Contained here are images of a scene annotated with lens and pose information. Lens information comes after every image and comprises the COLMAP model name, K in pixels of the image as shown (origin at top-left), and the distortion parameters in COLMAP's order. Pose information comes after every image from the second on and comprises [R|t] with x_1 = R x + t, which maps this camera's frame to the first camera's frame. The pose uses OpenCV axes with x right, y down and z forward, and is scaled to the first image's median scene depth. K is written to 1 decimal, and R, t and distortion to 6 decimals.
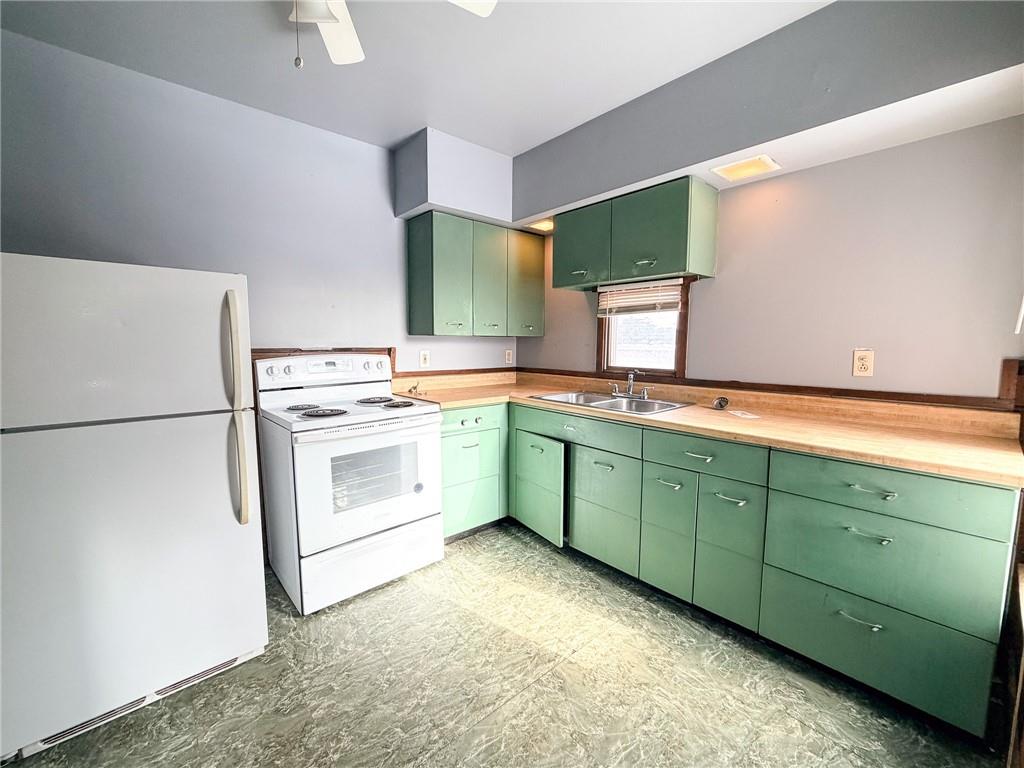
lens RADIAL K [[424.6, 0, 512.0], [0, 424.6, 384.0], [0, 0, 1]] dist [-0.002115, -0.000030]
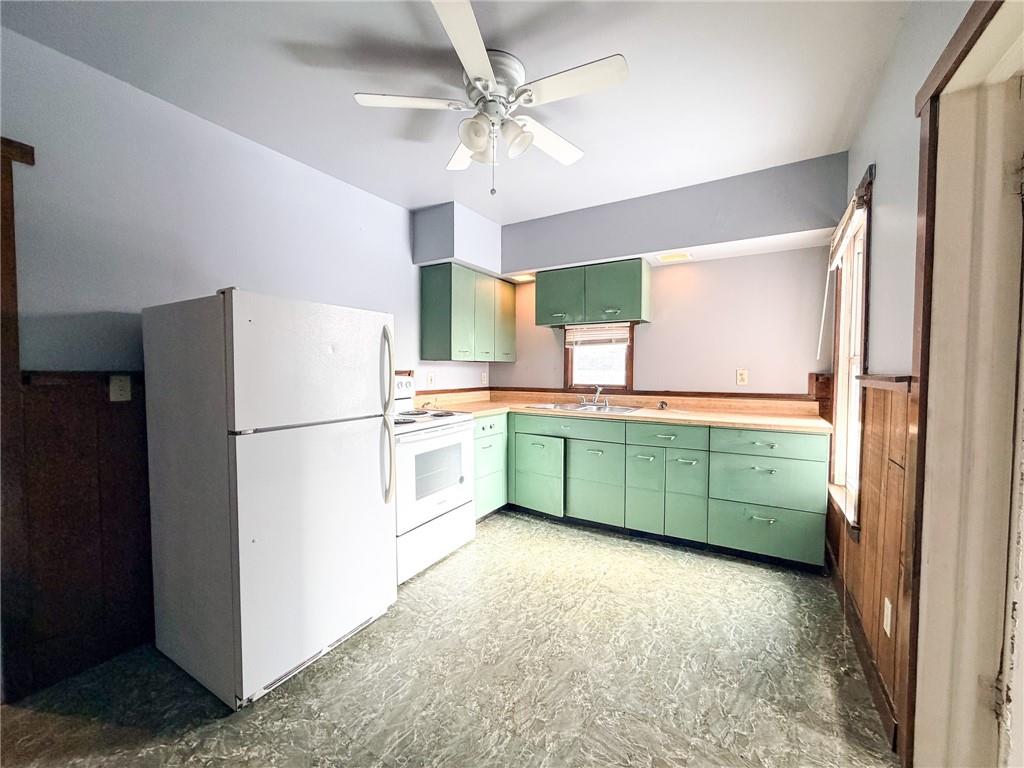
lens RADIAL K [[411.2, 0, 512.0], [0, 411.2, 384.0], [0, 0, 1]] dist [-0.000950, -0.000240]
pose [[0.953177, -0.013640, 0.302104, -0.408301], [0.032587, 0.997798, -0.057767, 0.032412], [-0.300651, 0.064907, 0.951523, -0.212433]]
